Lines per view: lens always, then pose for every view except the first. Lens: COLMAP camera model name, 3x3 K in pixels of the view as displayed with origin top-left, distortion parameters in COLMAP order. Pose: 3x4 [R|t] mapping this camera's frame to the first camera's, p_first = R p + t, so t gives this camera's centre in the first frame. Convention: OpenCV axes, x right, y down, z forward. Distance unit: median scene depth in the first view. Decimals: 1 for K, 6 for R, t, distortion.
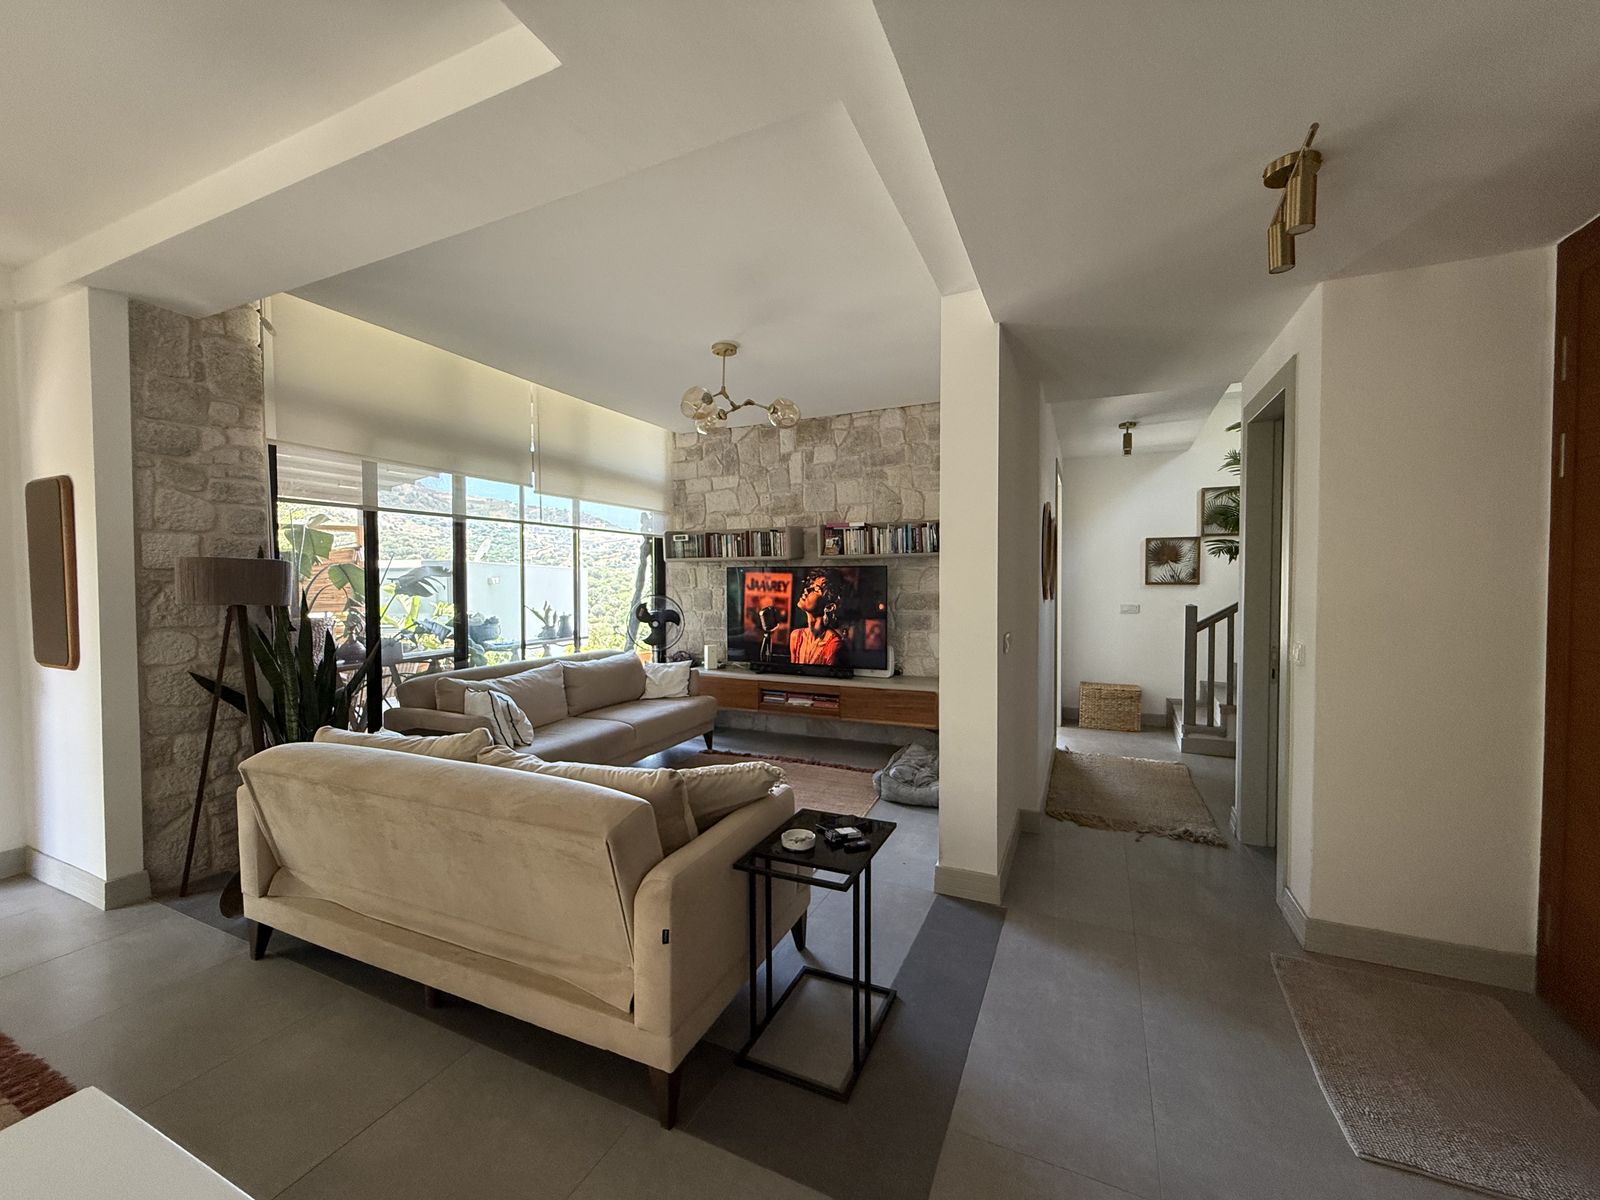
lens RADIAL K [[635.5, 0, 794.6], [0, 635.5, 600.8], [0, 0, 1]] dist [-0.000504, -0.000110]
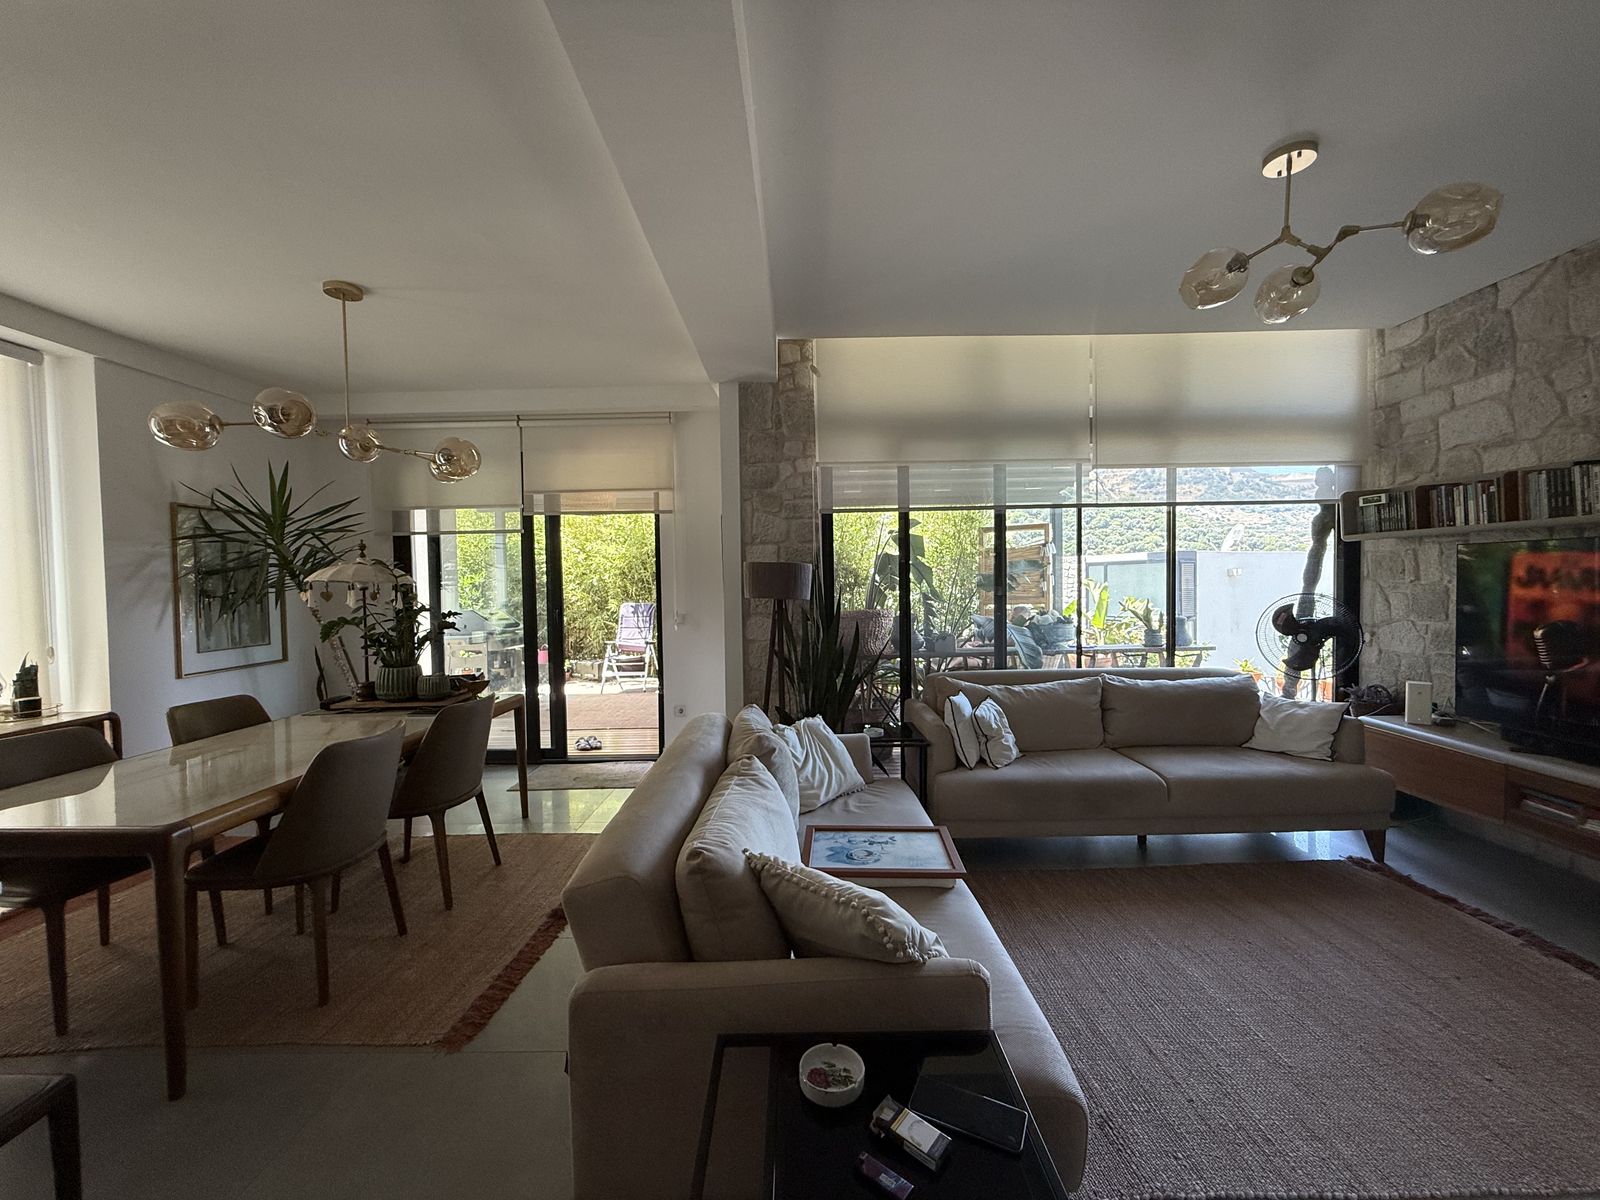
lens RADIAL K [[635.5, 0, 794.6], [0, 635.5, 600.8], [0, 0, 1]] dist [-0.000504, -0.000110]
pose [[0.416527, 0.024437, -0.908795, 0.202445], [-0.013498, 0.999695, 0.020694, -0.010170], [0.909023, 0.003647, 0.416729, 0.332098]]
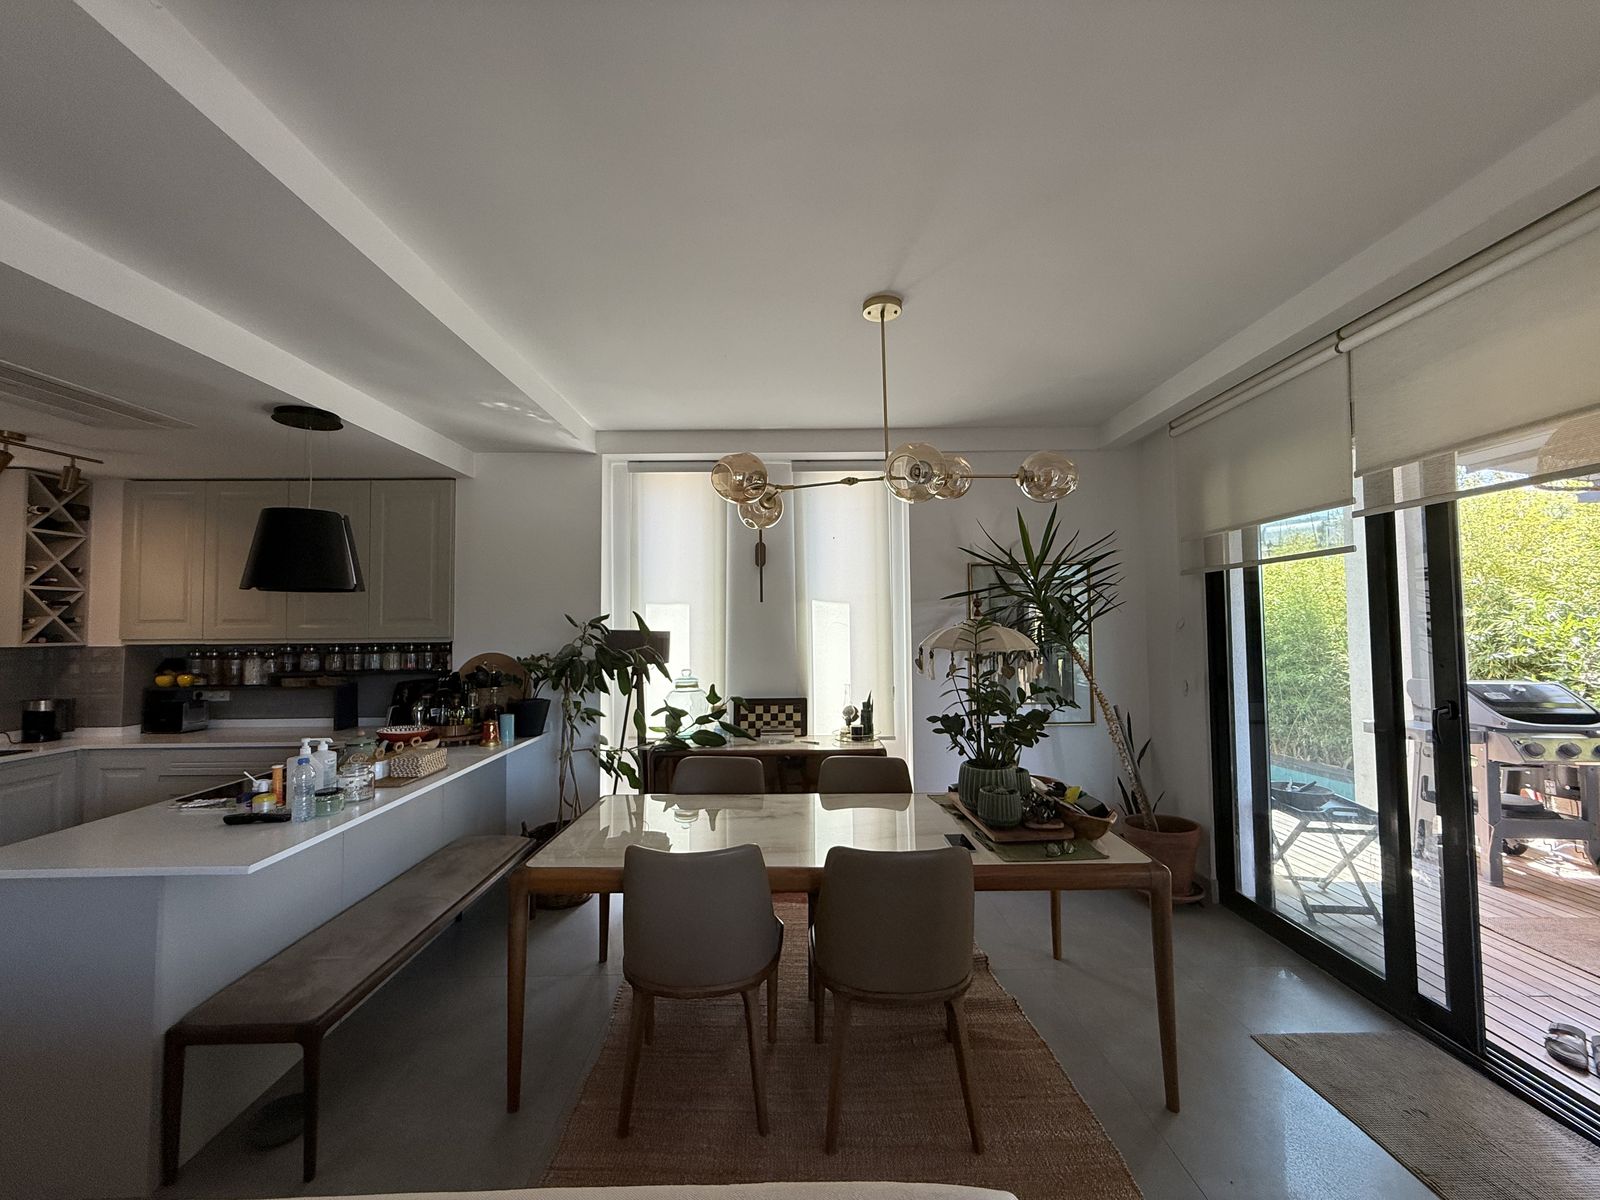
lens RADIAL K [[637.1, 0, 797.7], [0, 637.1, 599.8], [0, 0, 1]] dist [0.000193, 0.000369]
pose [[-0.900549, -0.002670, -0.434745, -0.302661], [0.003528, 0.999903, -0.013450, -0.049169], [0.434739, -0.013646, -0.900453, 0.666065]]
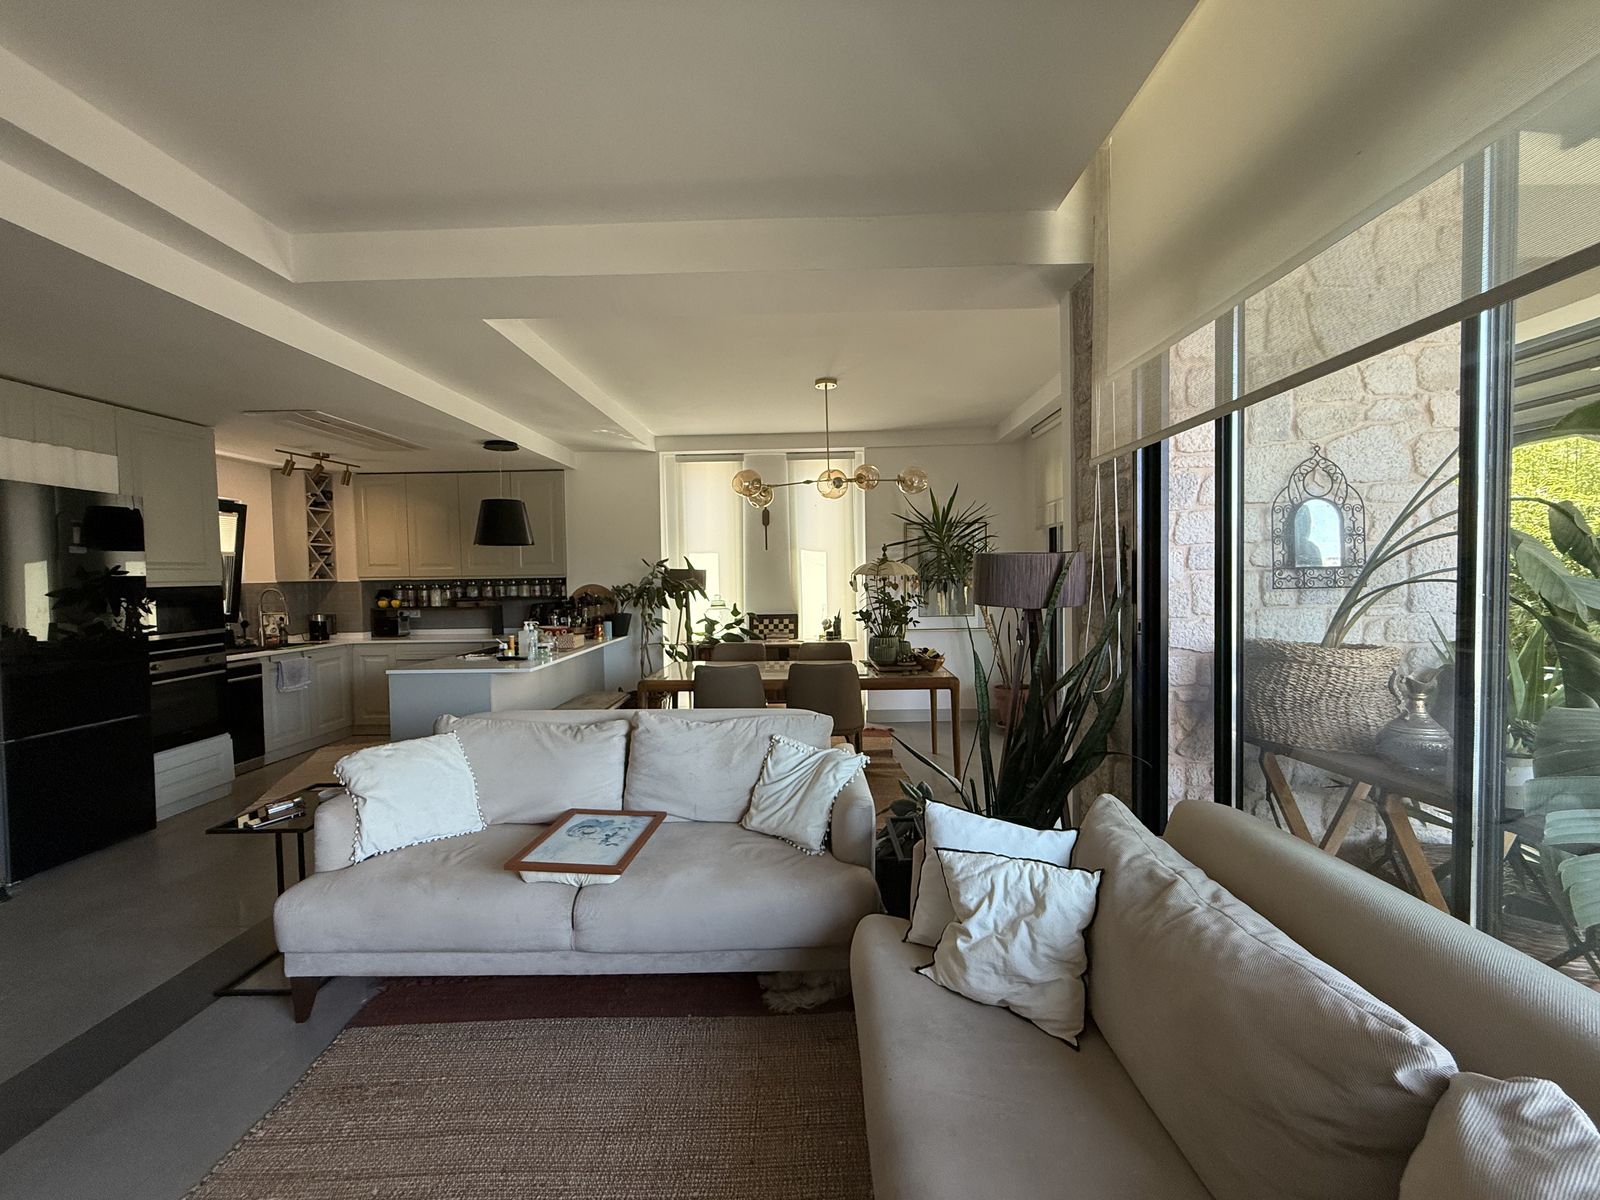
lens RADIAL K [[637.1, 0, 797.7], [0, 637.1, 599.8], [0, 0, 1]] dist [0.000193, 0.000369]
pose [[-0.915476, 0.036660, -0.400699, -0.154880], [0.010989, 0.997747, 0.066176, -0.040817], [0.402223, 0.056180, -0.913817, 1.125989]]
